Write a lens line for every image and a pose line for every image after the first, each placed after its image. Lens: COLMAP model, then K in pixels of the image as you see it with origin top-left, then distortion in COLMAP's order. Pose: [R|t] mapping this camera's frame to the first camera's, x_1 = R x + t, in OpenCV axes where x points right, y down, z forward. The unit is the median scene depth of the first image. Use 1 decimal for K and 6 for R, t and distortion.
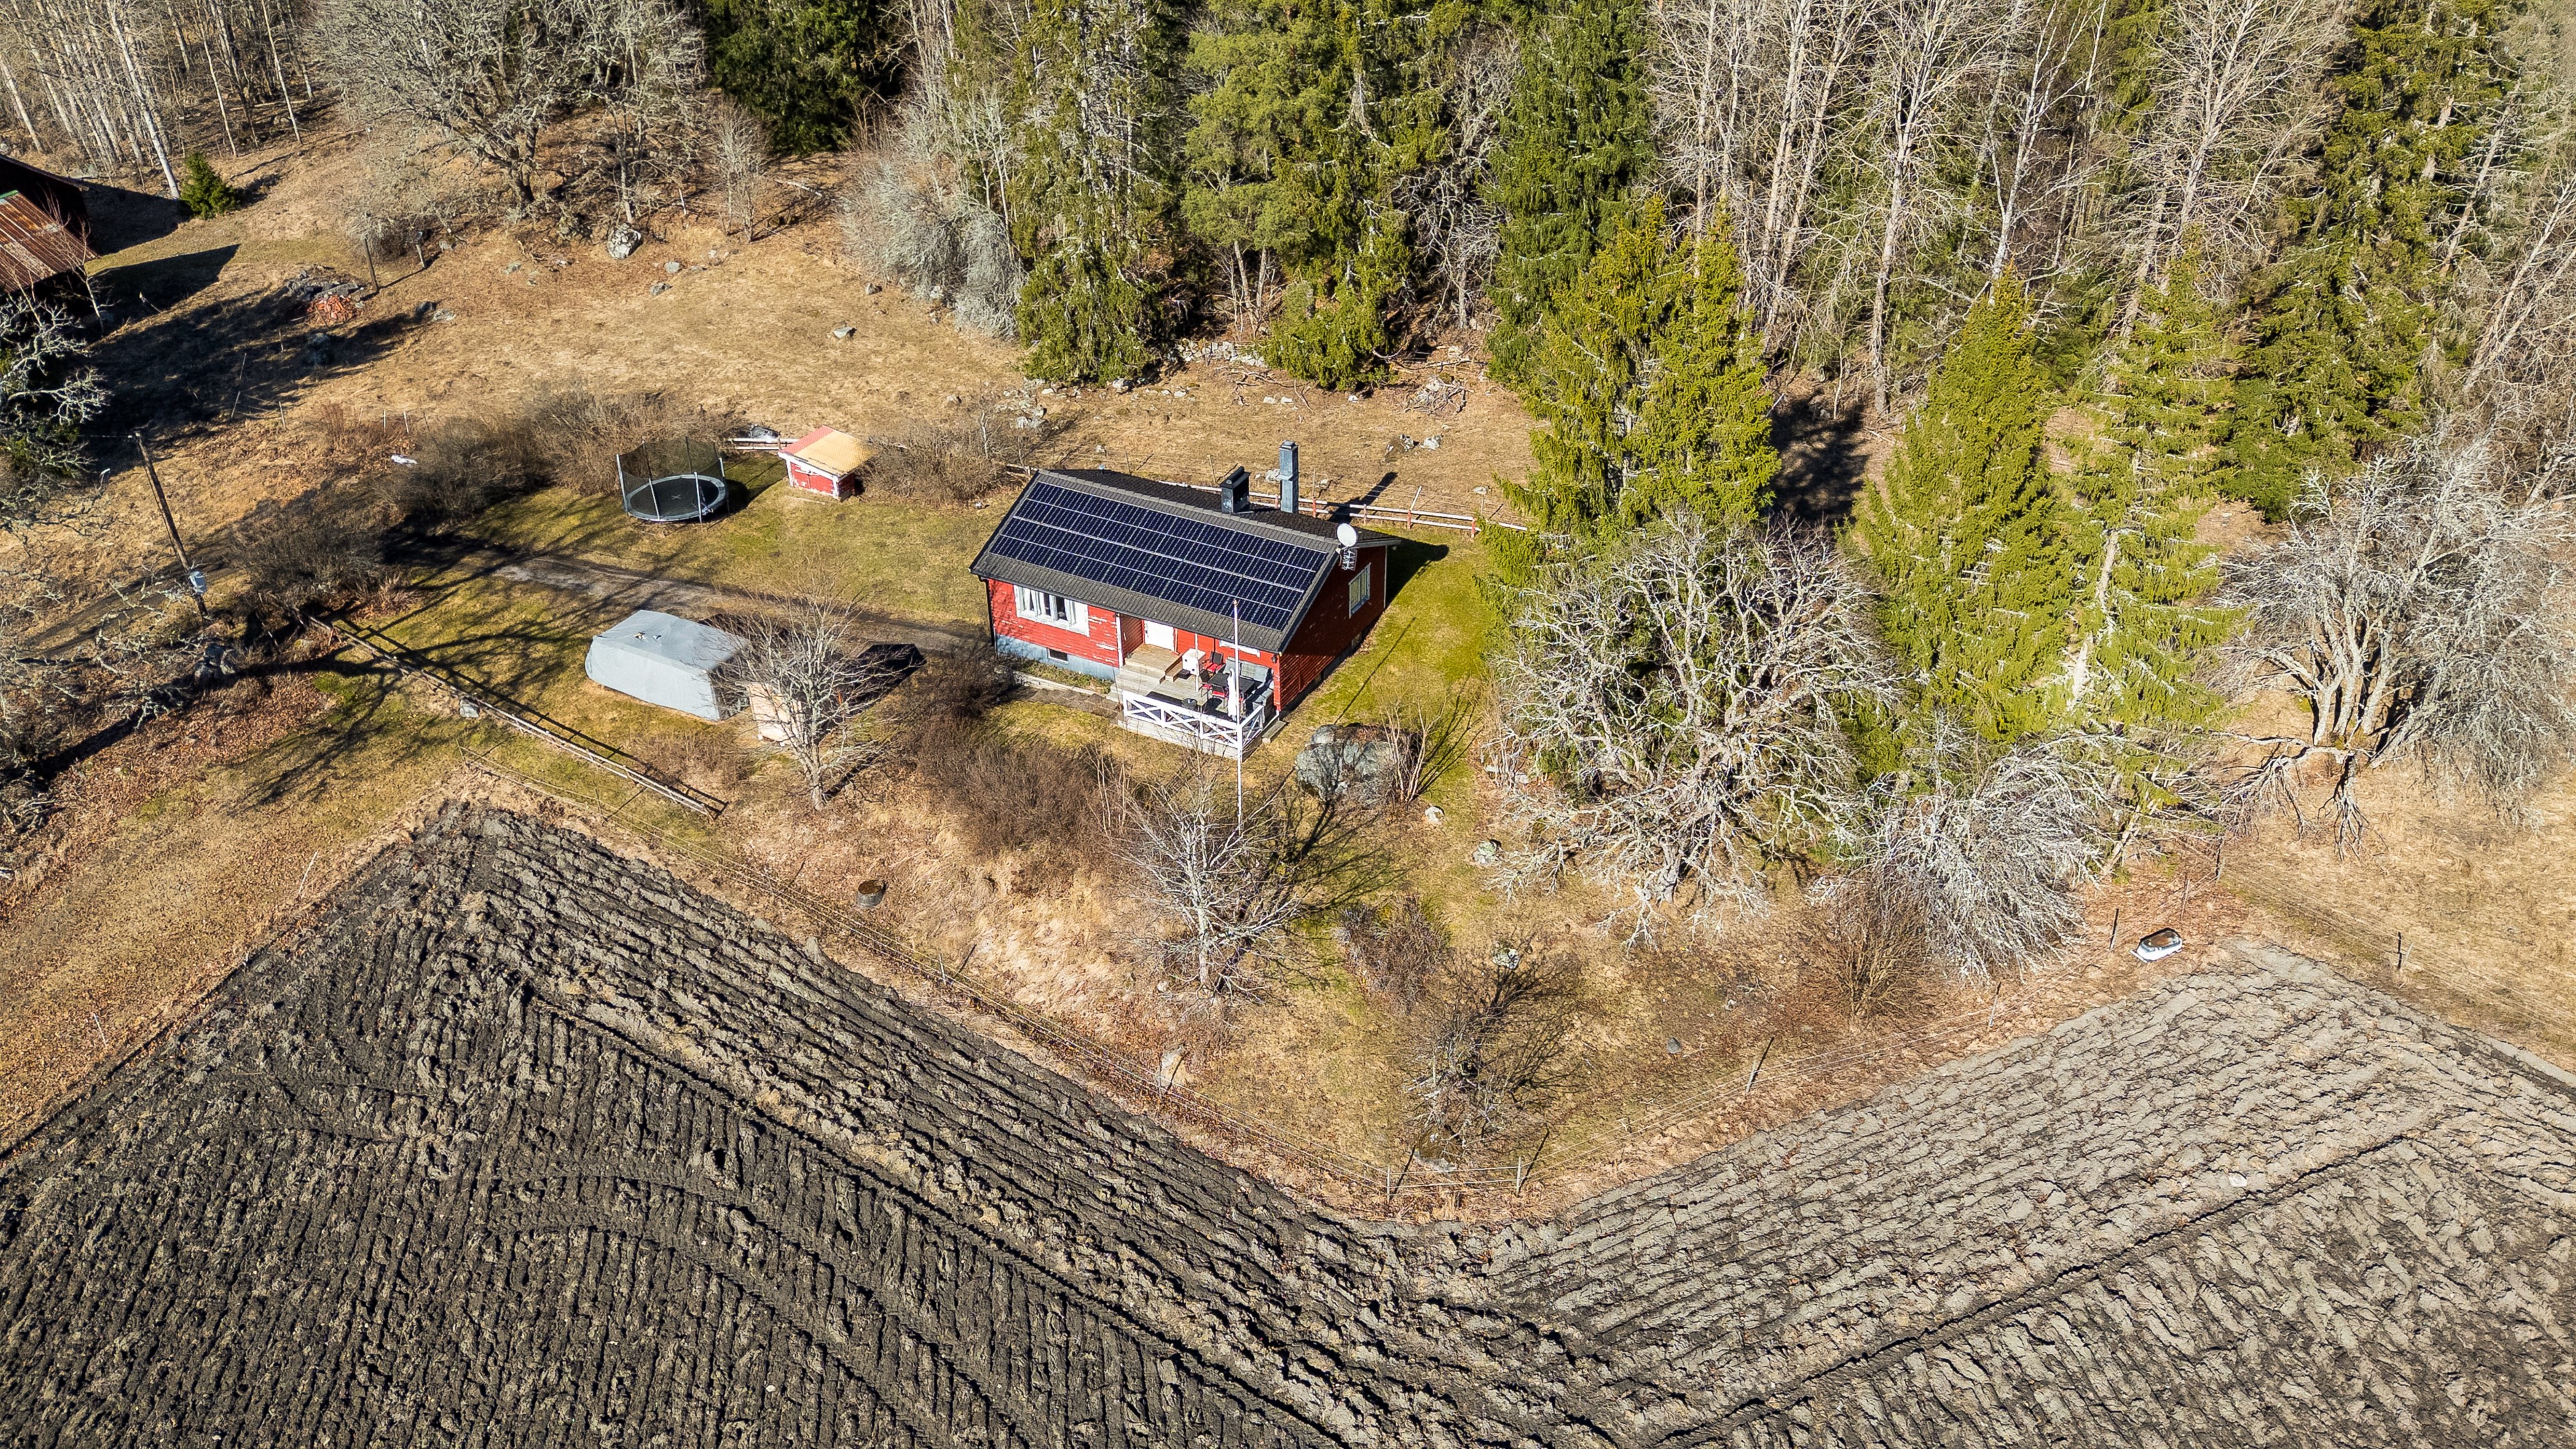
lens RADIAL K [[1783.6, 0, 1288.0], [0, 1783.6, 724.5], [0, 0, 1]] dist [0.033987, -0.003729]
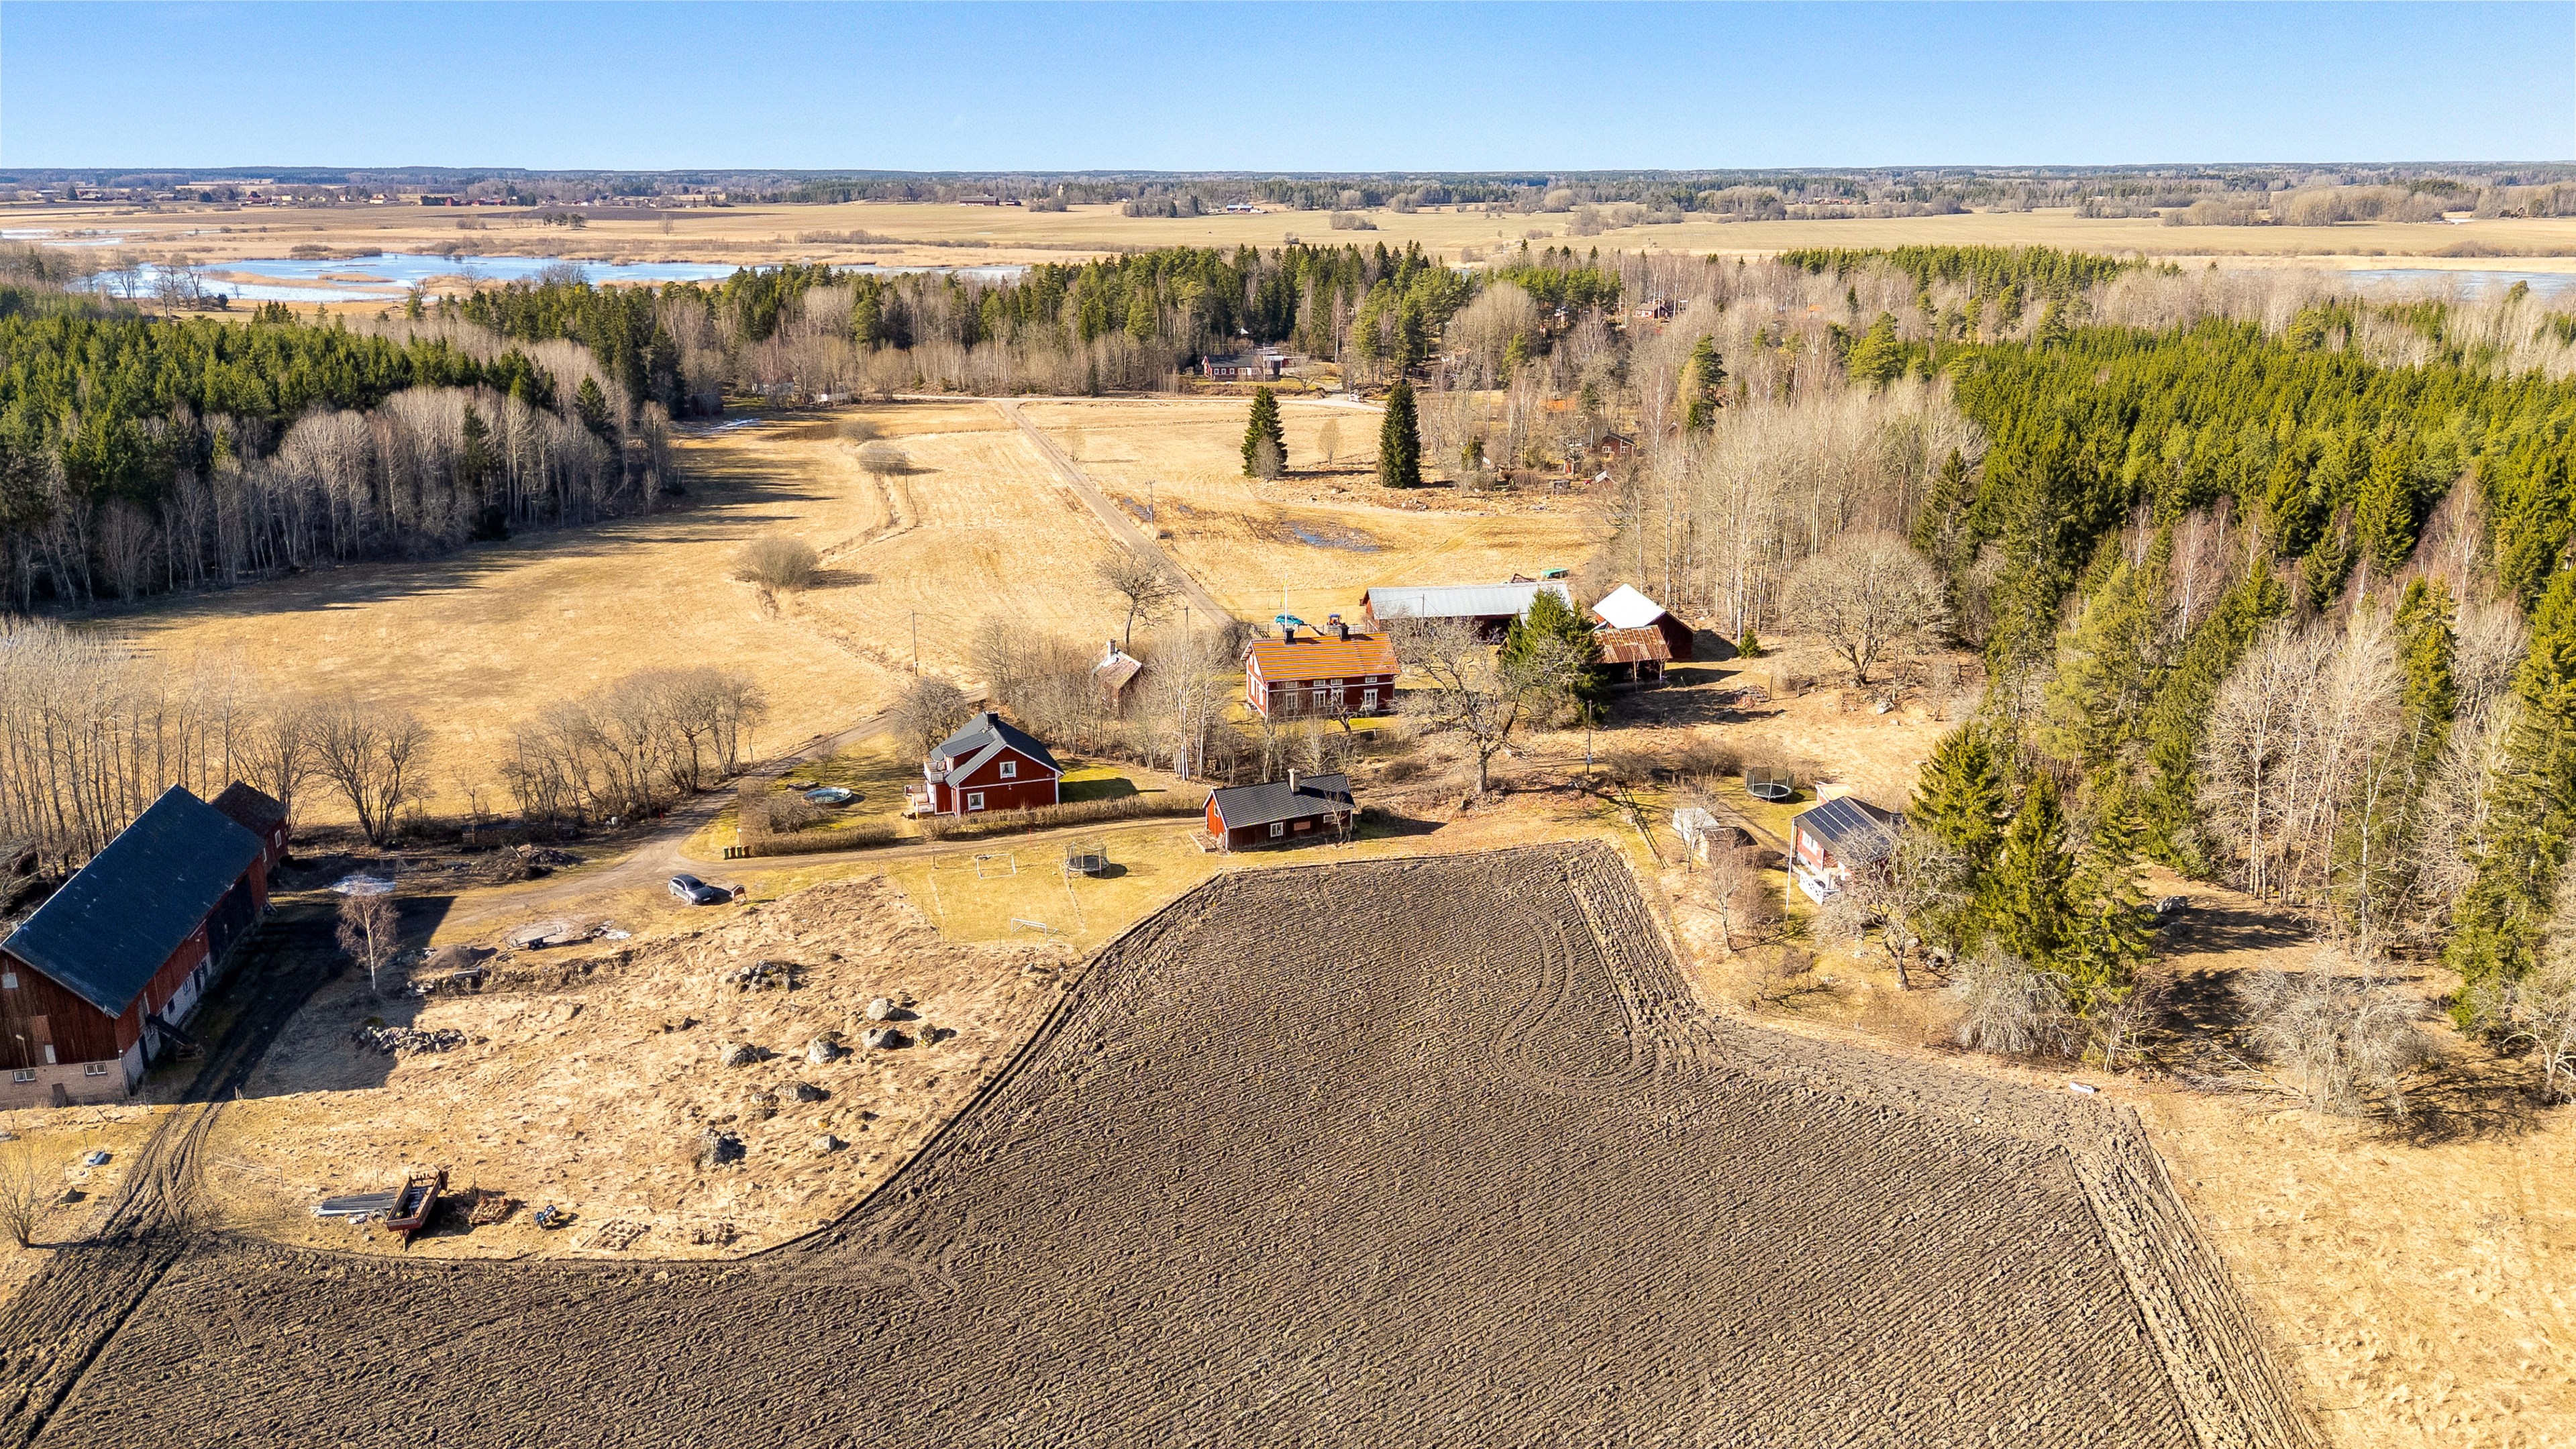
lens RADIAL K [[1870.3, 0, 1288.0], [0, 1870.3, 724.5], [0, 0, 1]] dist [-0.000286, -0.000855]
pose [[0.565318, 0.231867, -0.791614, 1.420557], [-0.451057, 0.890386, -0.061317, 0.264272], [0.690625, 0.391727, 0.607937, -1.085294]]
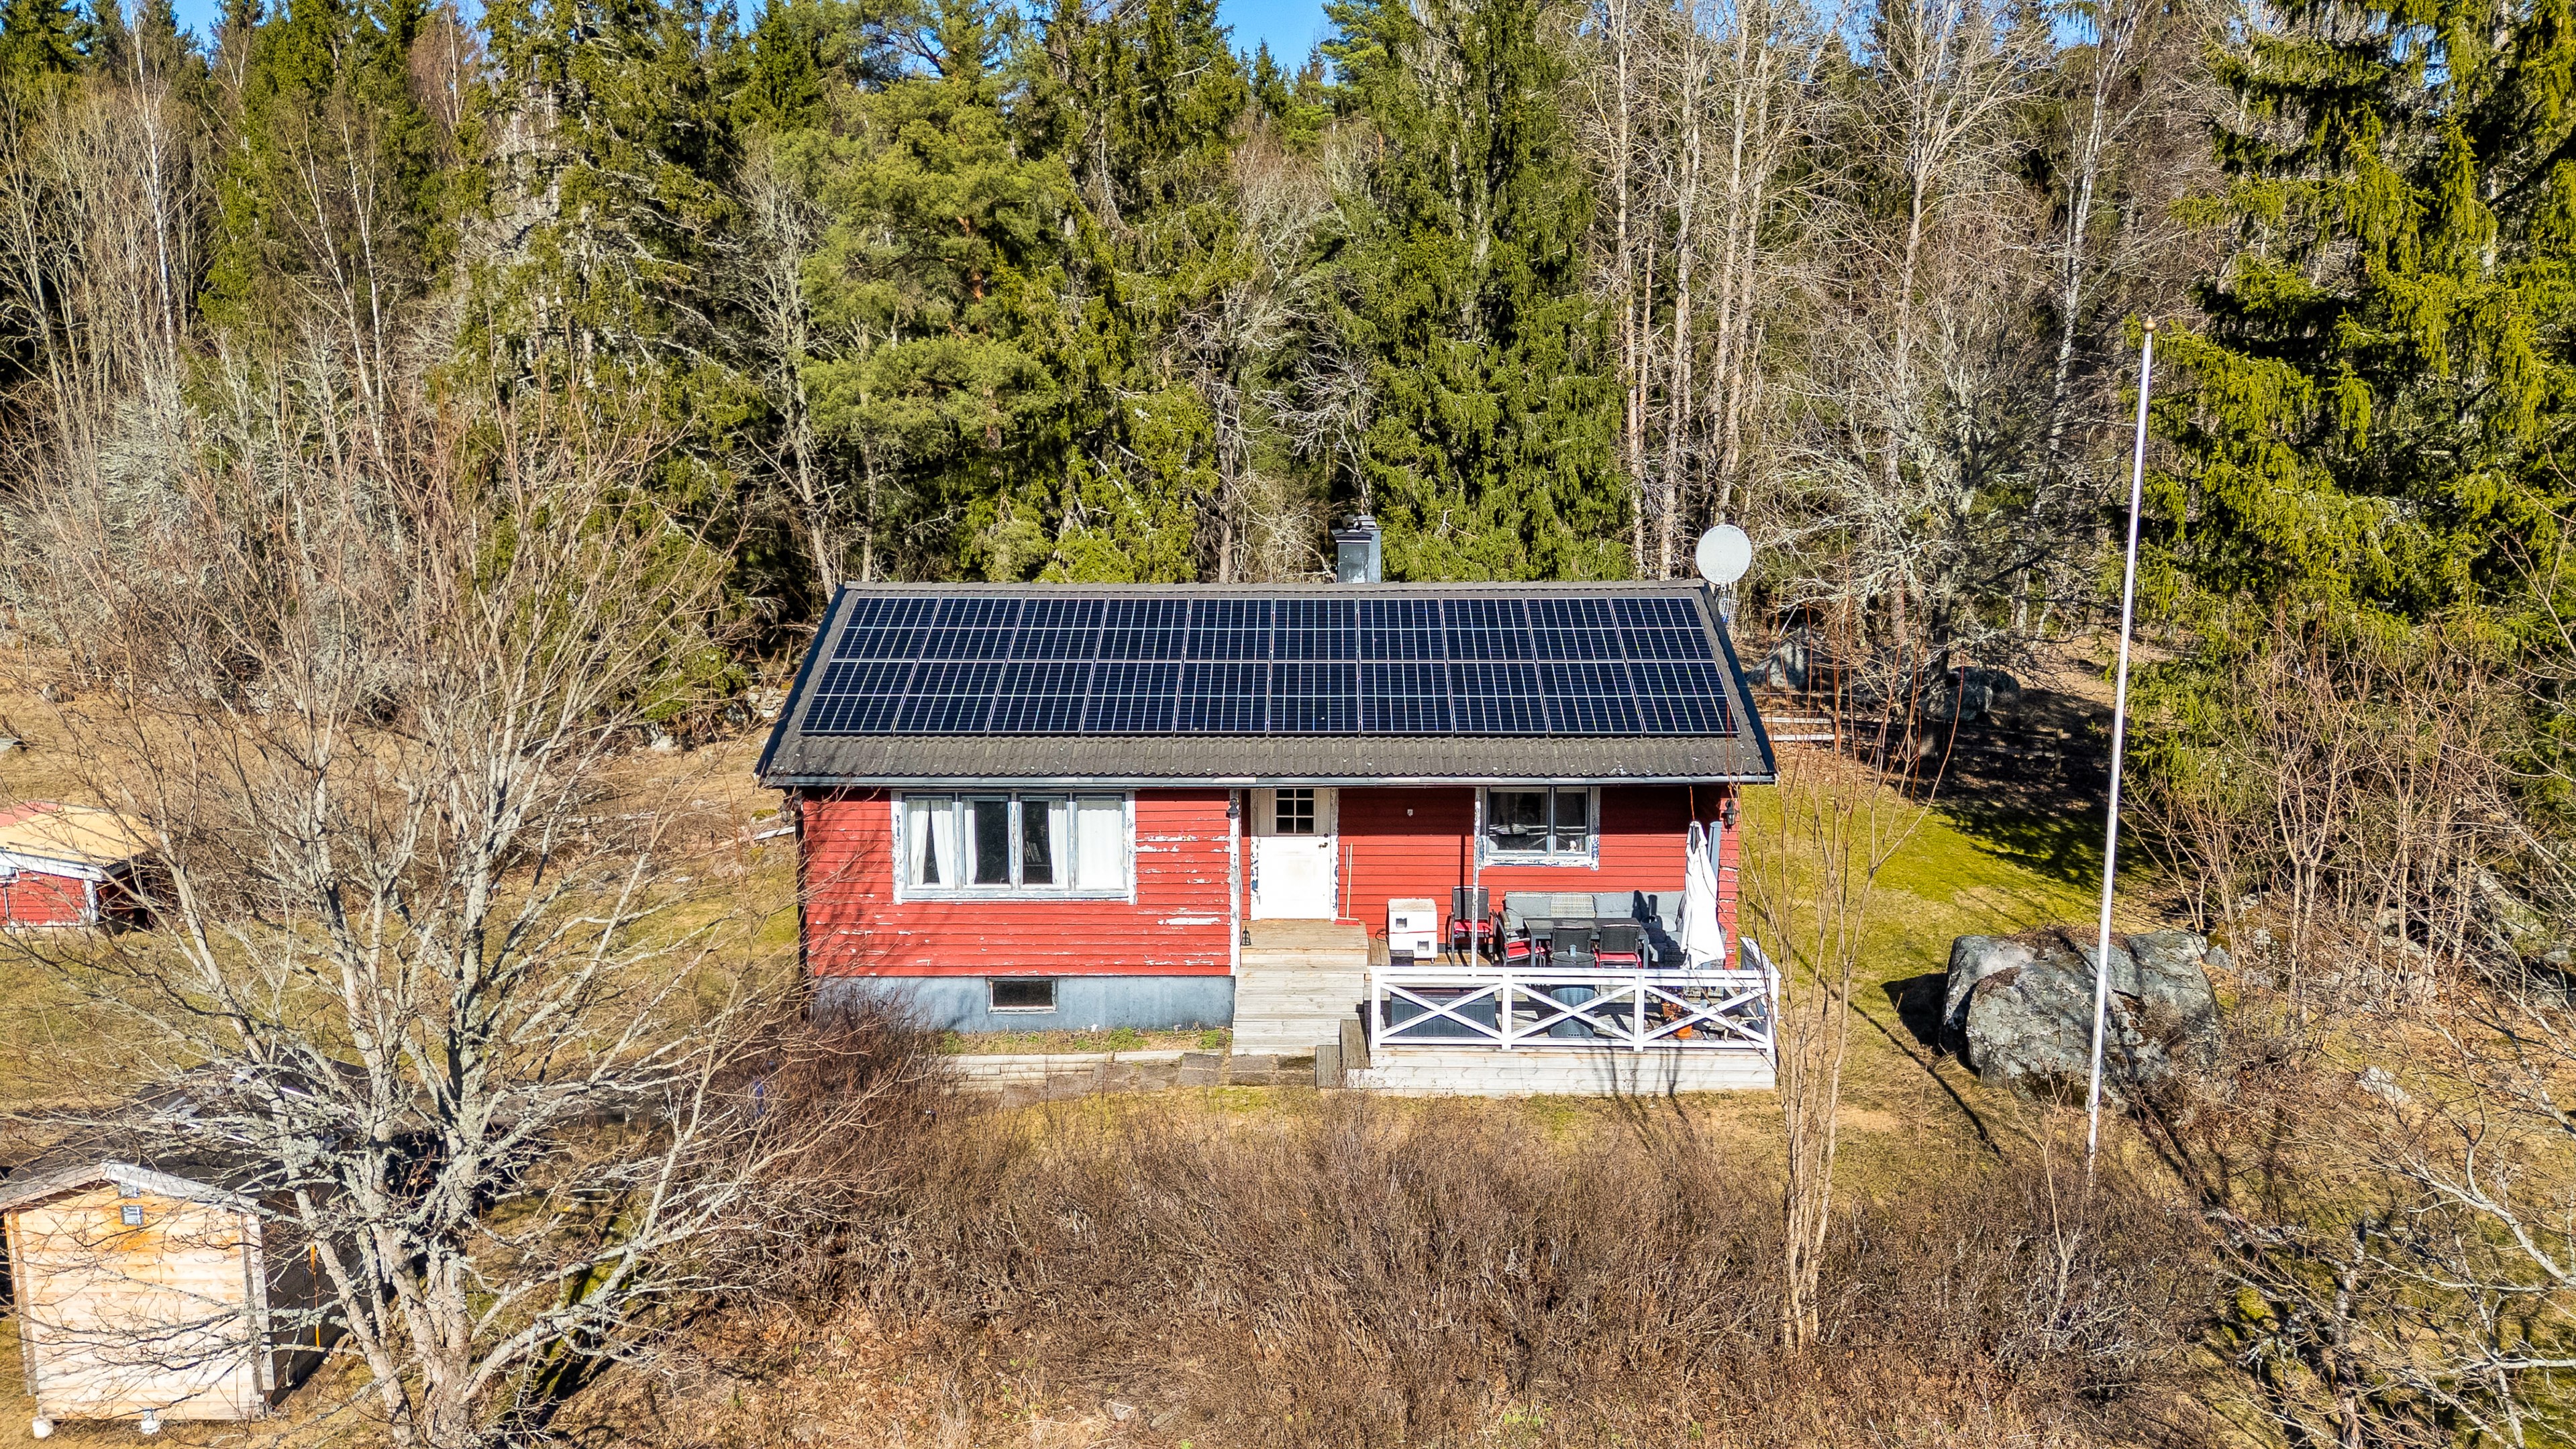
lens RADIAL K [[1870.3, 0, 1288.0], [0, 1870.3, 724.5], [0, 0, 1]] dist [-0.000286, -0.000855]
pose [[0.882795, -0.077952, 0.463246, -0.248314], [0.254404, 0.908339, -0.331962, 0.048061], [-0.394907, 0.410906, 0.821708, 0.656734]]
